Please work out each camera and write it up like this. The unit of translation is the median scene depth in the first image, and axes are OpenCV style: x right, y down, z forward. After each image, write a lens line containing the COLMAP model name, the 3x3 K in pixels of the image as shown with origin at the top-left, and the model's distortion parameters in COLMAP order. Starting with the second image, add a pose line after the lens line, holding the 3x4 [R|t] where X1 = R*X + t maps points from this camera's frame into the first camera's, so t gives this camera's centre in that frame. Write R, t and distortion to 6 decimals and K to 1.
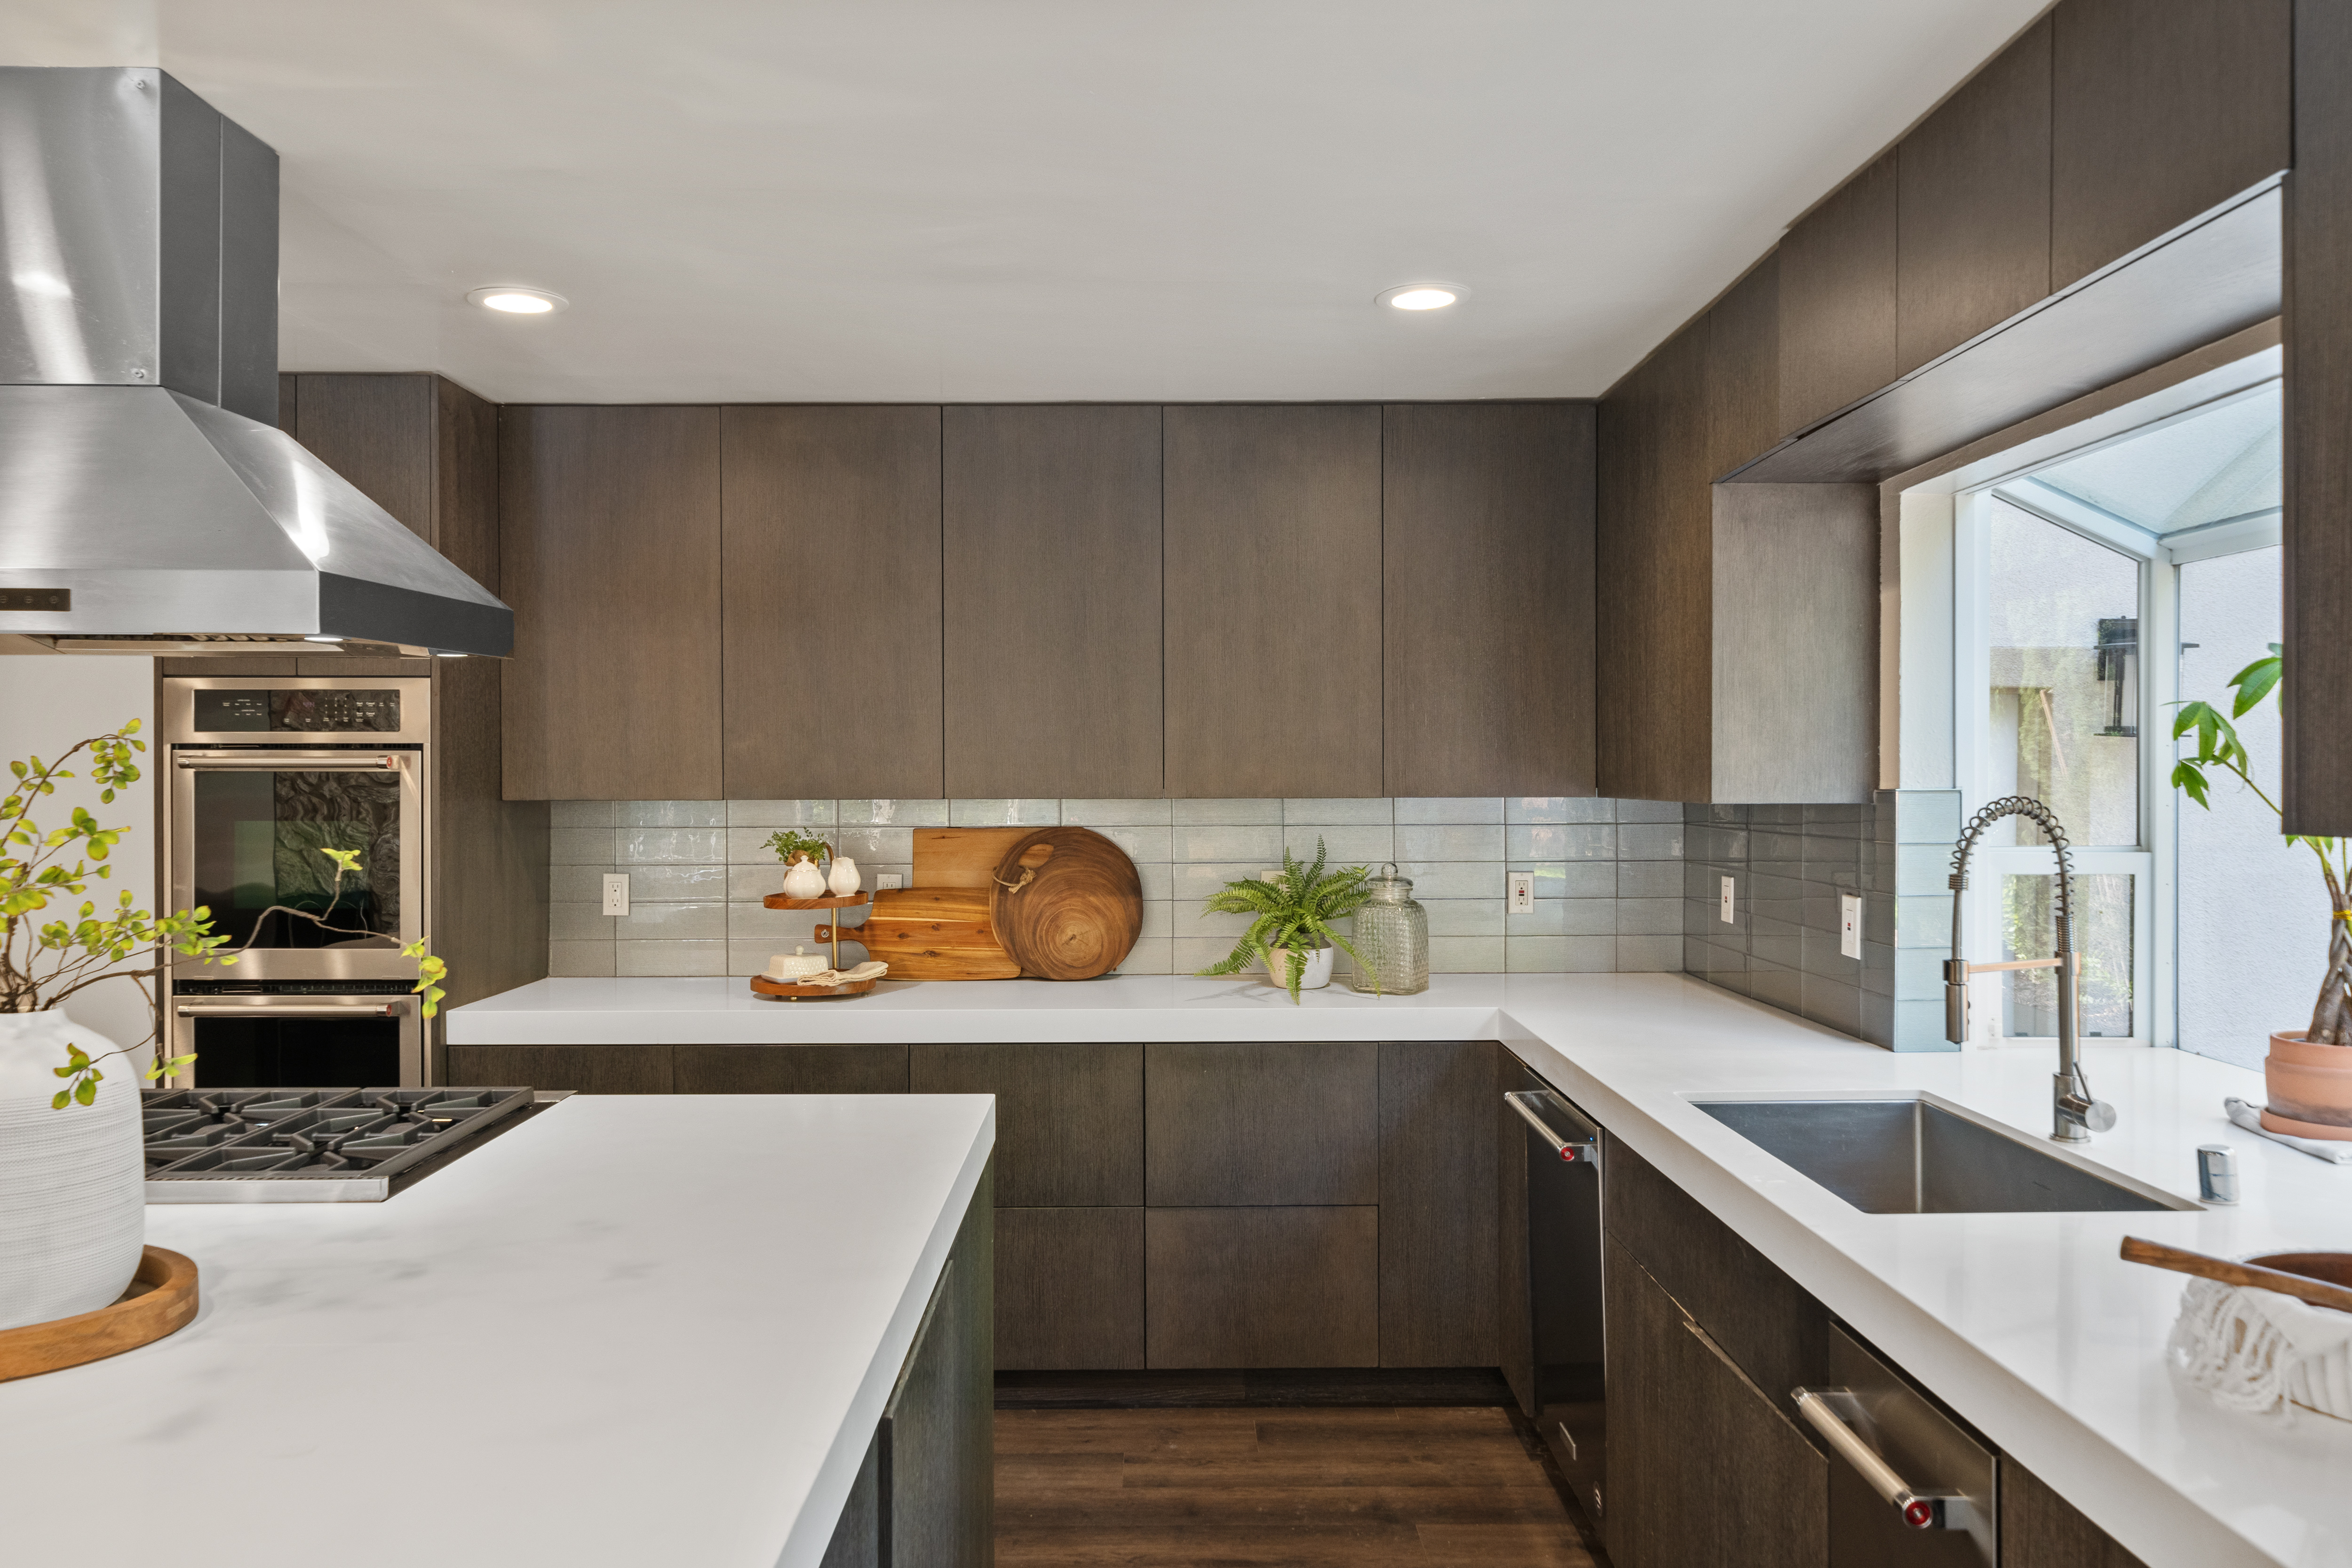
lens RADIAL K [[1609.7, 0, 1229.7], [0, 1609.7, 778.6], [0, 0, 1]] dist [-0.001357, -0.001280]
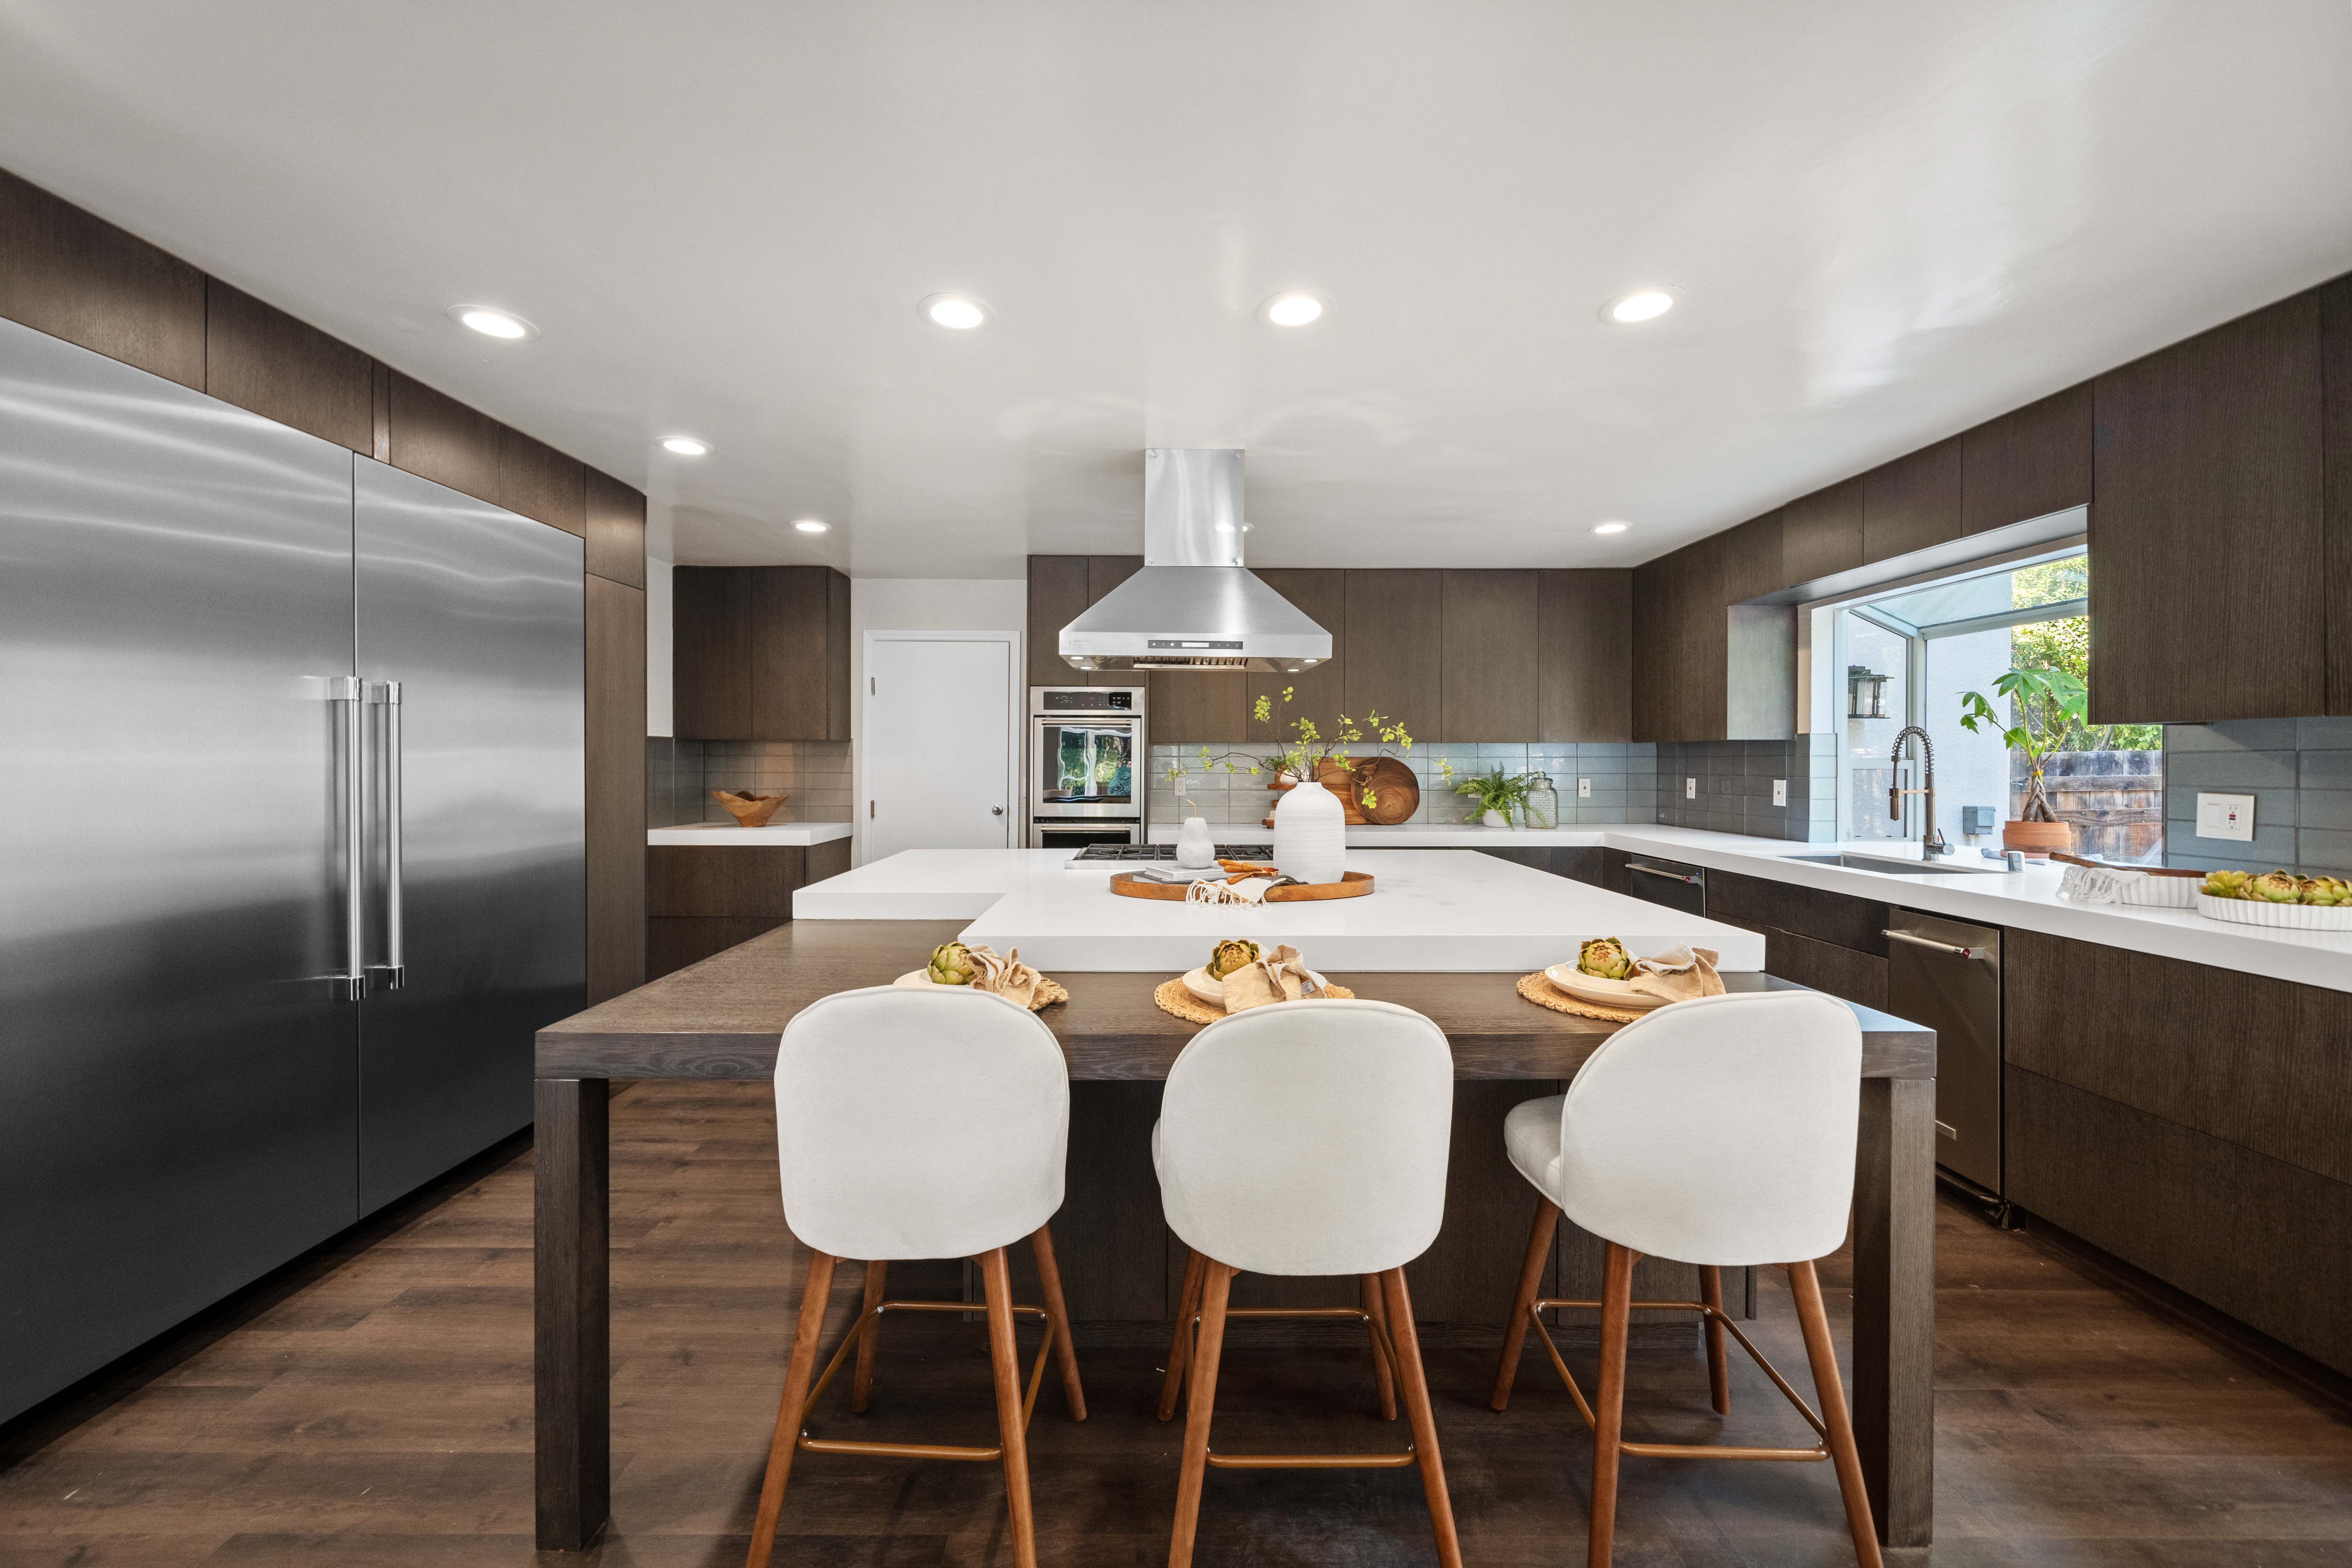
lens RADIAL K [[892.7, 0, 1174.0], [0, 892.7, 751.7], [0, 0, 1]] dist [-0.001008, -0.000116]
pose [[0.999973, 0.004562, -0.005832, -0.450206], [-0.004660, 0.999847, -0.016836, 0.052865], [0.005754, 0.016863, 0.999841, -0.288475]]
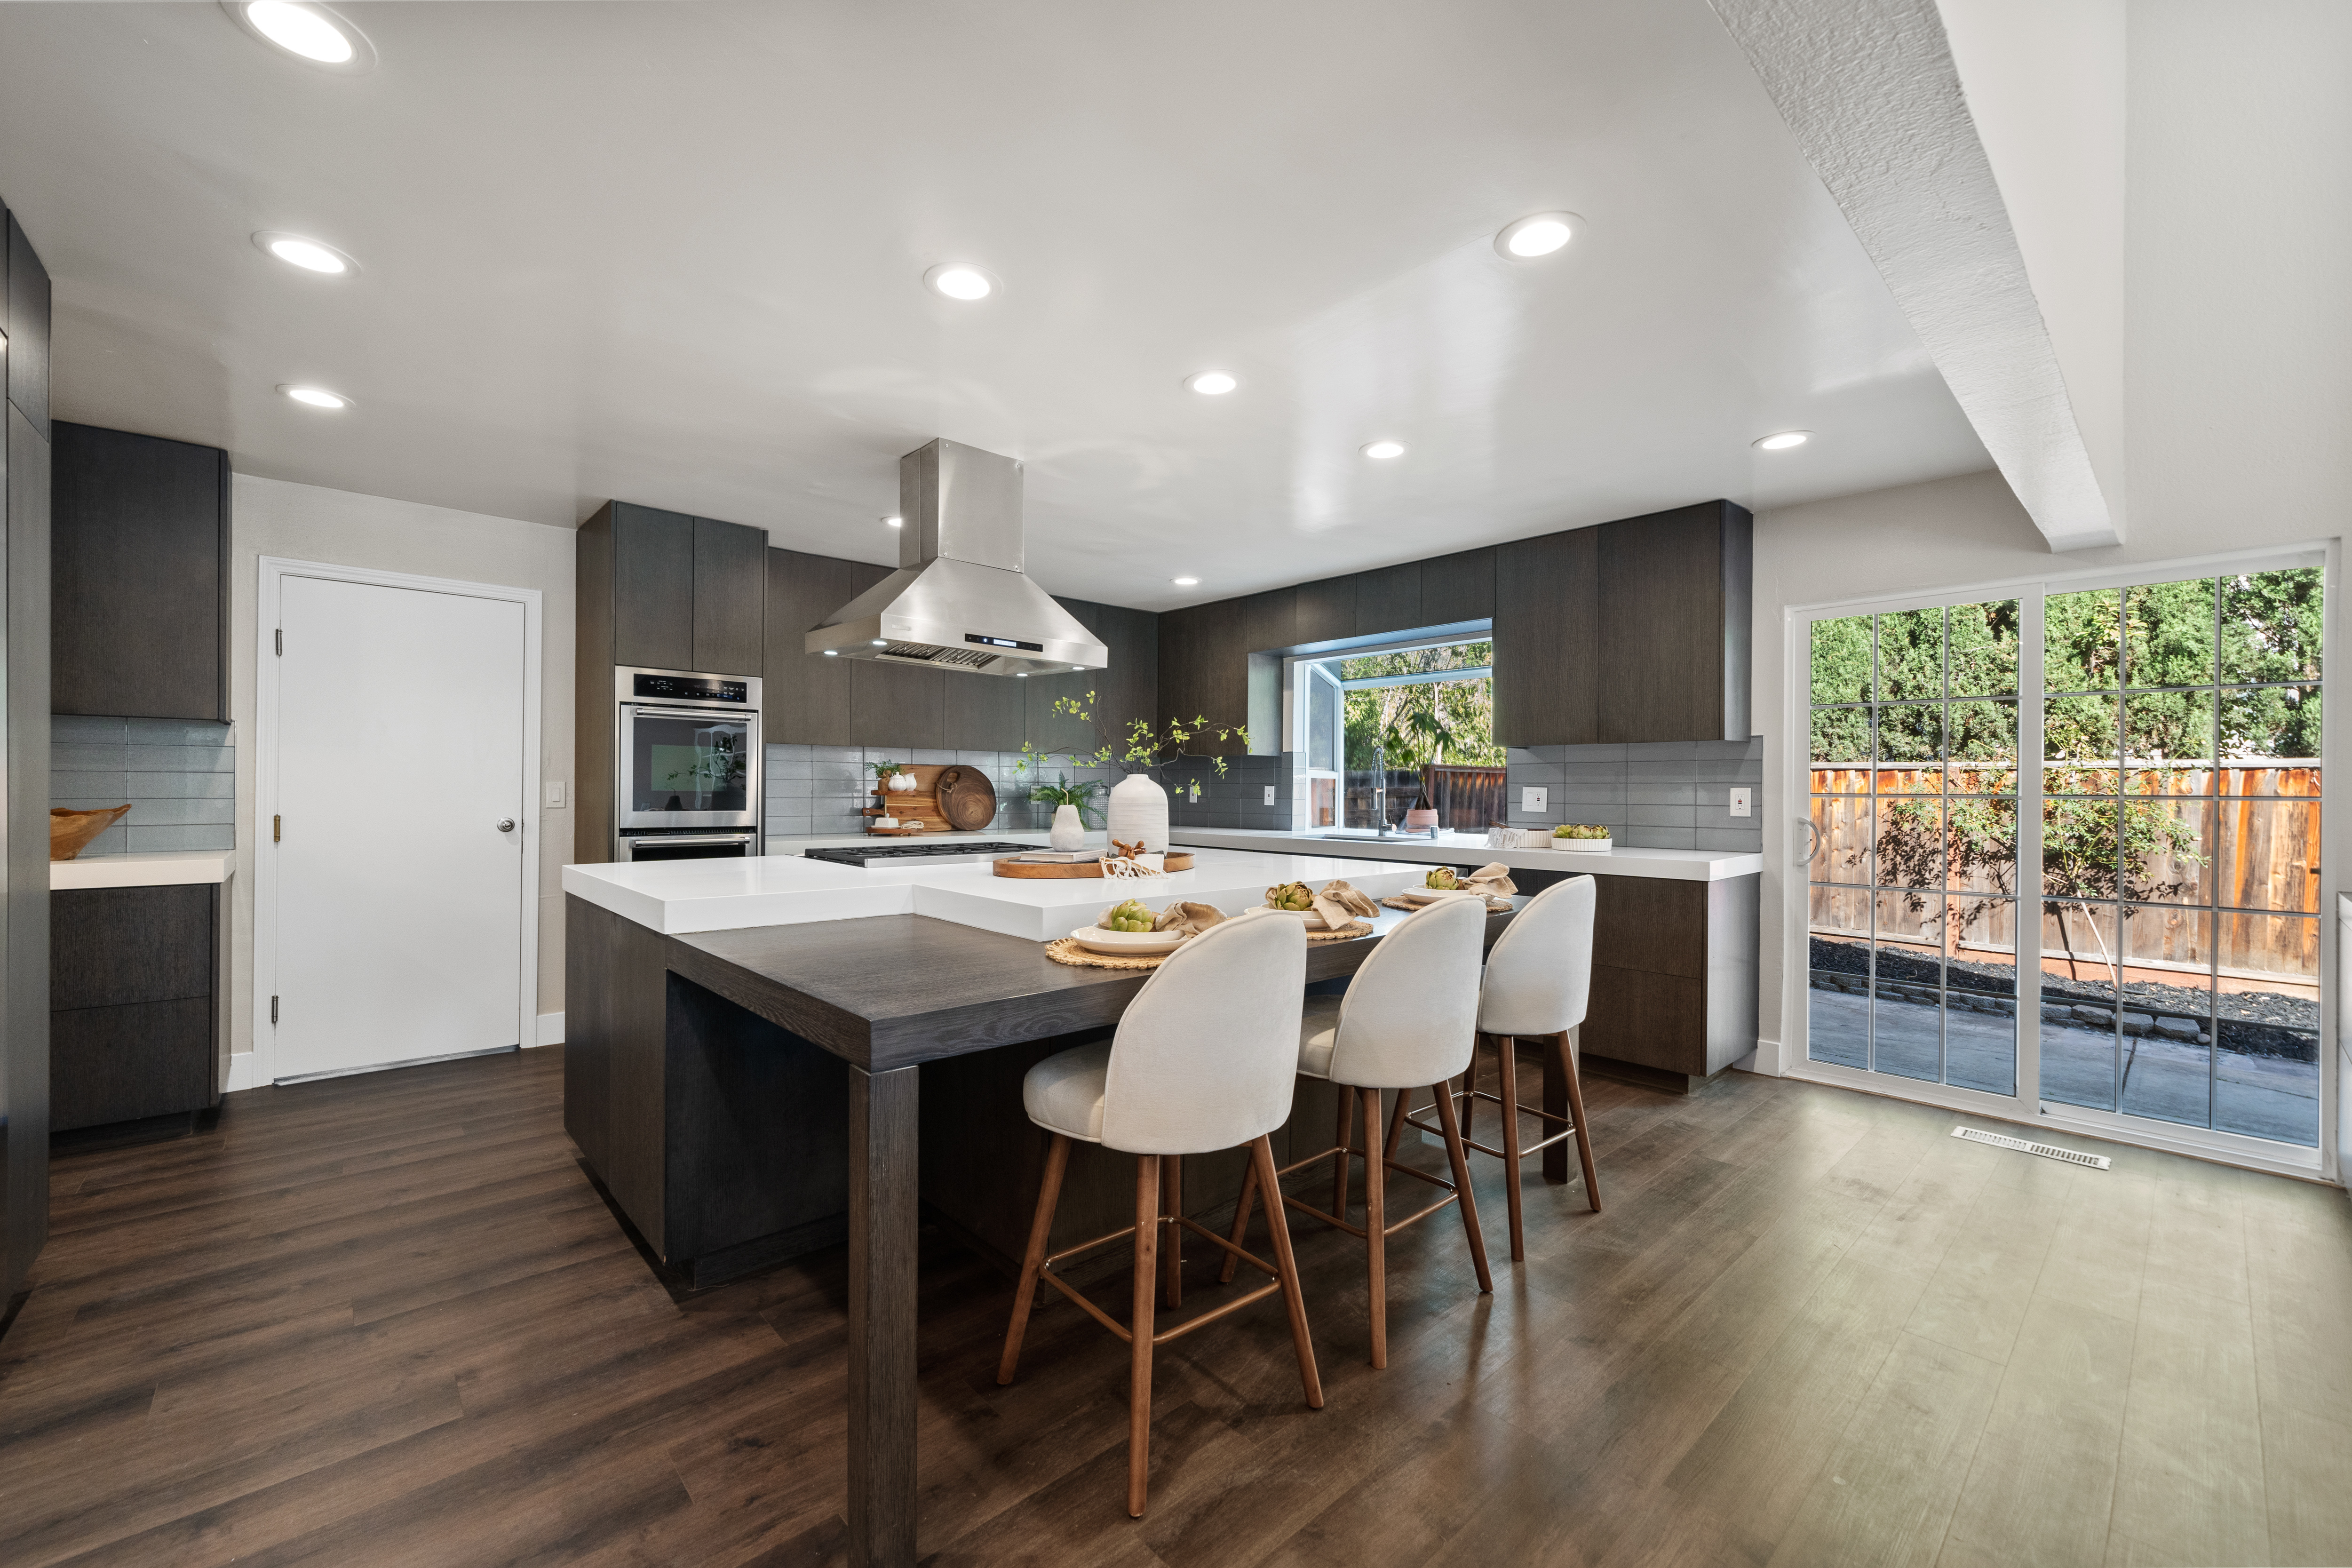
lens RADIAL K [[953.3, 0, 1171.5], [0, 953.3, 782.1], [0, 0, 1]] dist [0.000468, 0.000082]
pose [[0.739942, 0.013192, 0.672542, -0.932362], [-0.004330, 0.999880, -0.014849, 0.086054], [-0.672657, 0.008075, 0.739910, -0.244159]]
